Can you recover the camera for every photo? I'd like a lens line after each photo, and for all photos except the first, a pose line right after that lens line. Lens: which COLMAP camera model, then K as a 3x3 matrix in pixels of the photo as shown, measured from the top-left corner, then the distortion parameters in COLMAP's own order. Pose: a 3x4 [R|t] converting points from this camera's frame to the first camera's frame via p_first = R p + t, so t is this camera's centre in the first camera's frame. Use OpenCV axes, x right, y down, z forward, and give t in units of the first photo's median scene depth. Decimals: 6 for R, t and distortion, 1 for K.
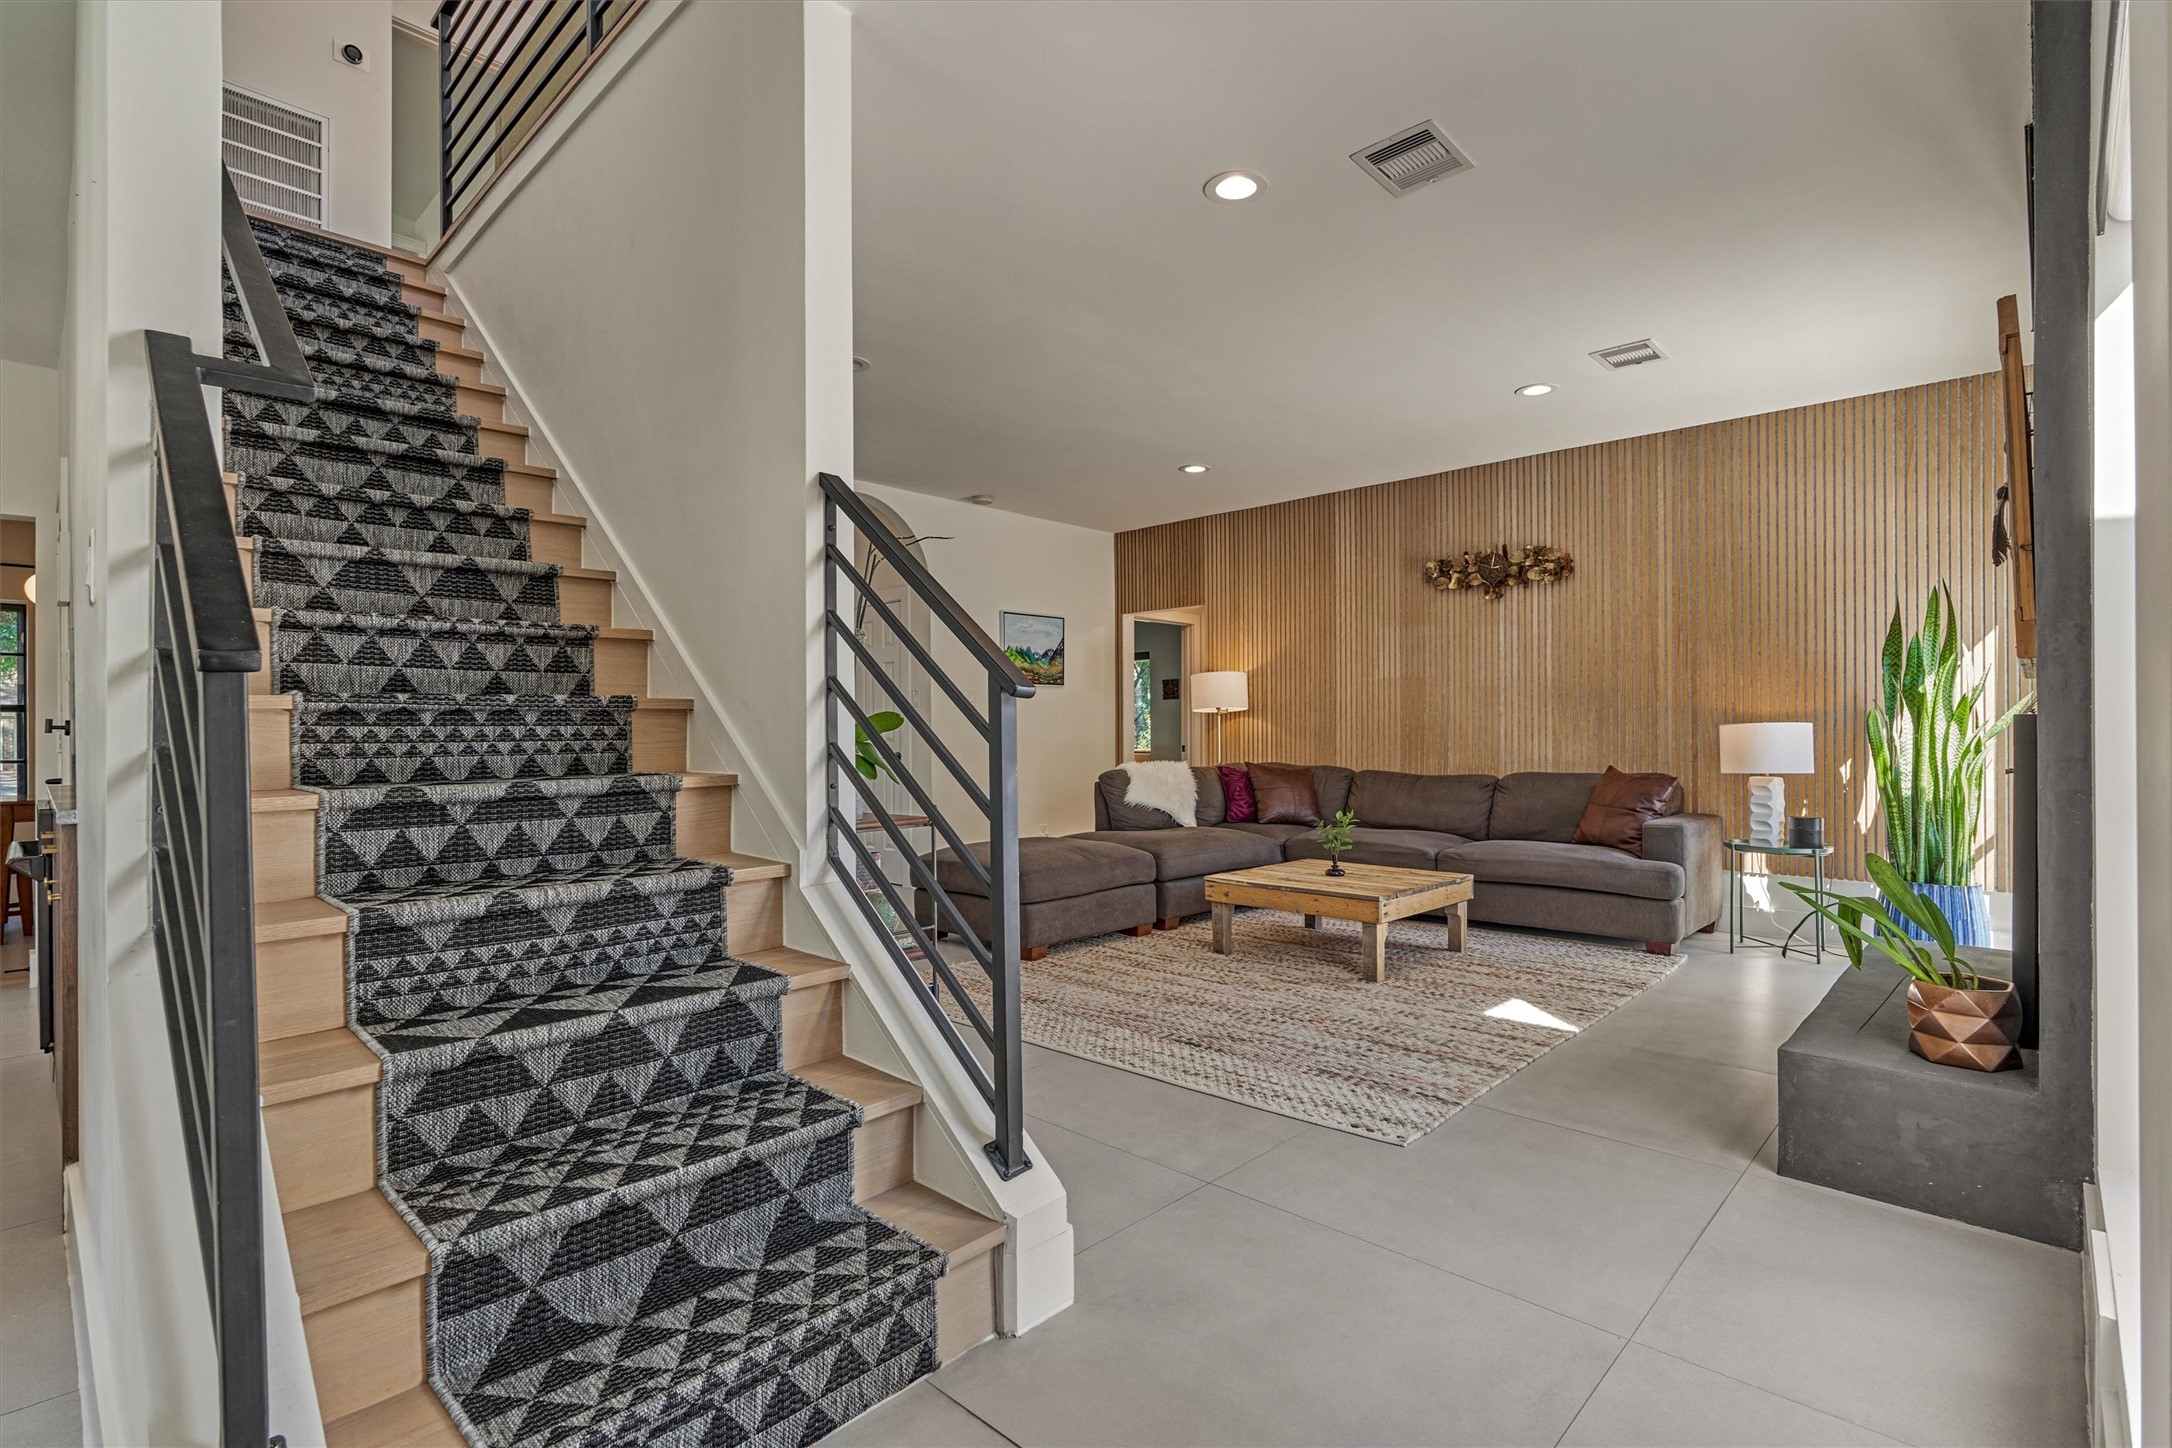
lens RADIAL K [[993.4, 0, 1079.8], [0, 993.4, 736.4], [0, 0, 1]] dist [-0.000969, 0.000007]
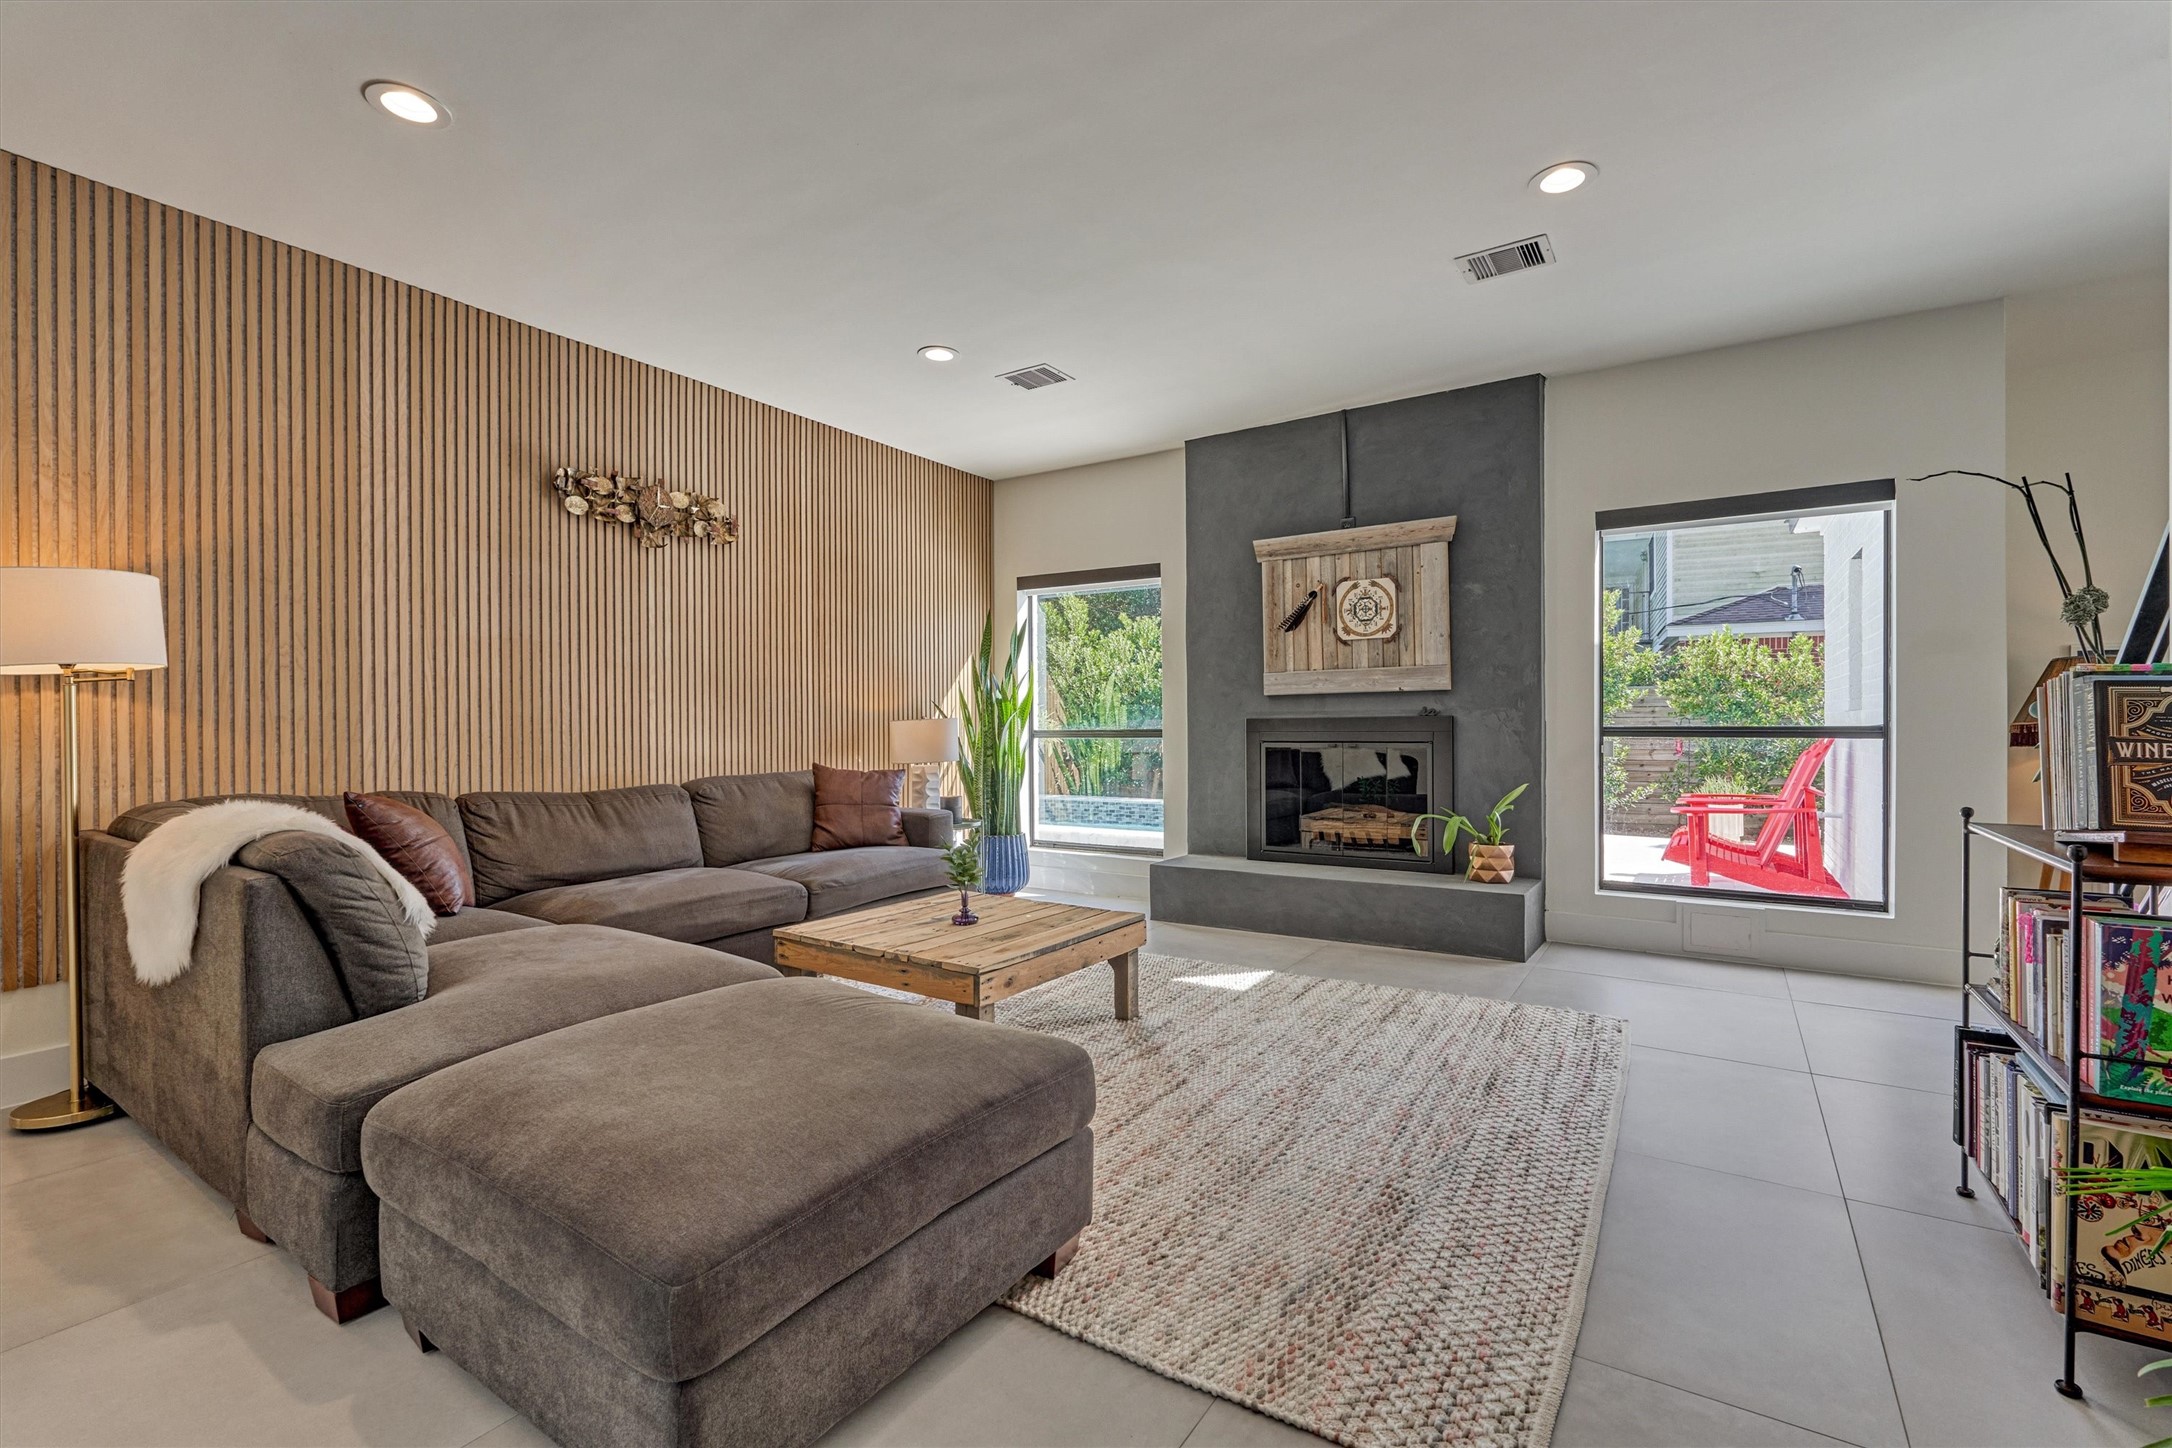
lens RADIAL K [[993.4, 0, 1076.4], [0, 993.4, 723.0], [0, 0, 1]] dist [-0.000969, 0.000007]
pose [[-0.190296, 0.002318, 0.981724, -0.411564], [0.008745, 0.999962, -0.000666, -0.005663], [-0.981688, 0.008459, -0.190309, 0.927755]]
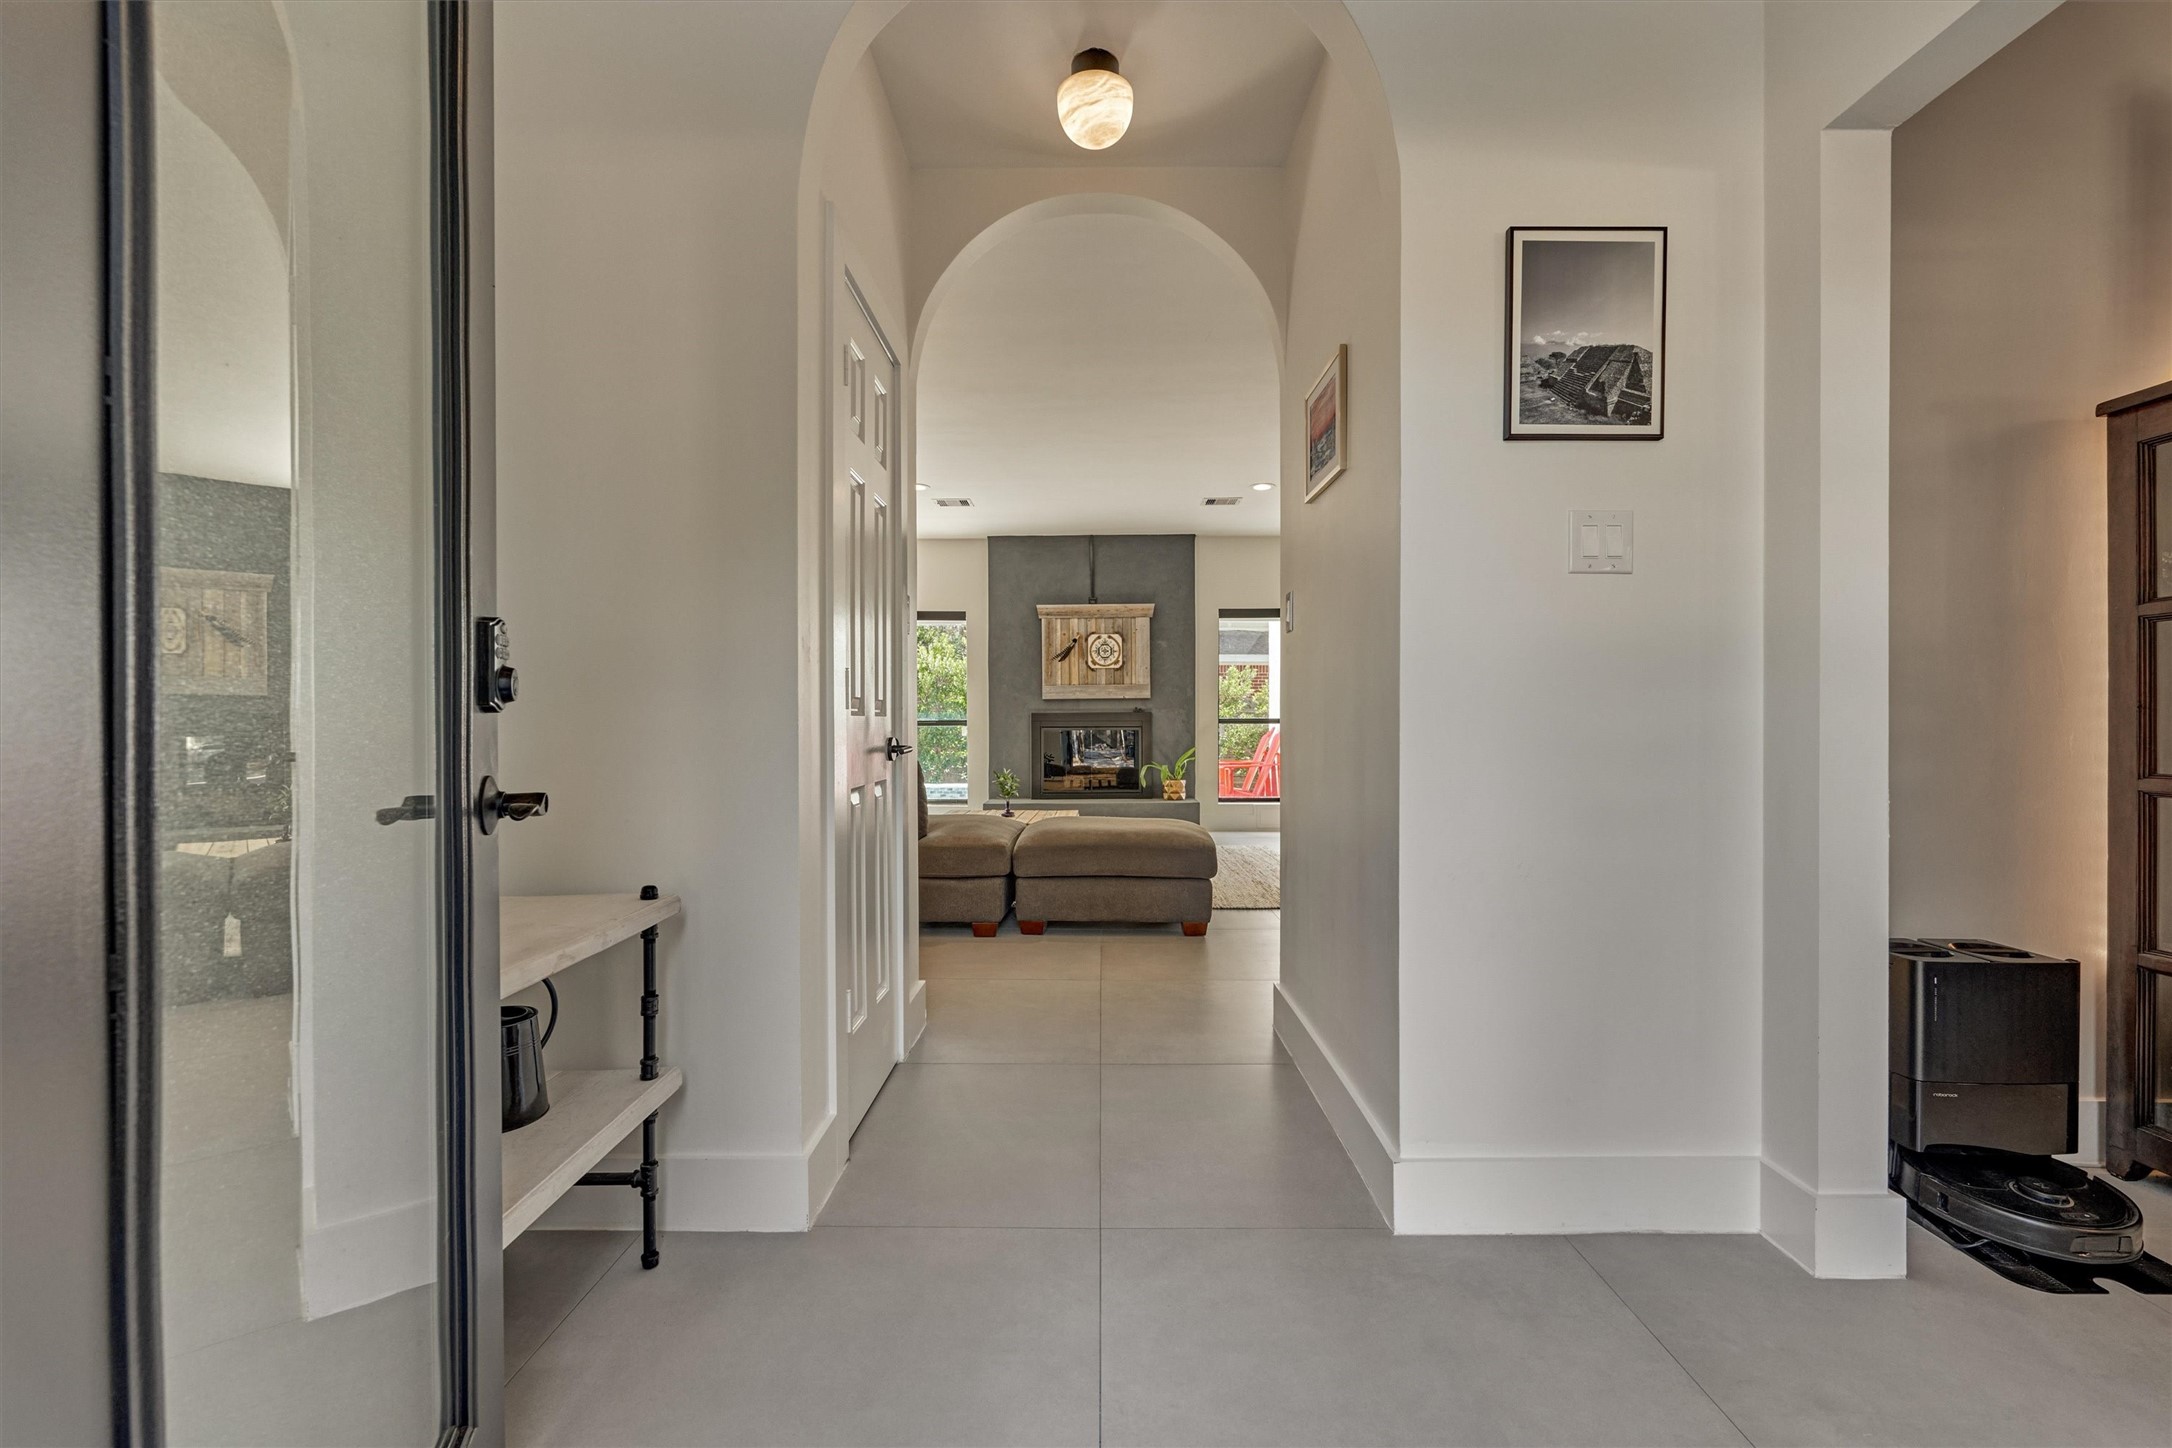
lens RADIAL K [[993.4, 0, 1090.8], [0, 993.4, 719.8], [0, 0, 1]] dist [-0.000969, 0.000007]
pose [[-0.695973, 0.000234, 0.718068, -0.637574], [0.003411, 0.999990, 0.002980, -0.003222], [-0.718060, 0.004523, -0.695966, 1.471057]]
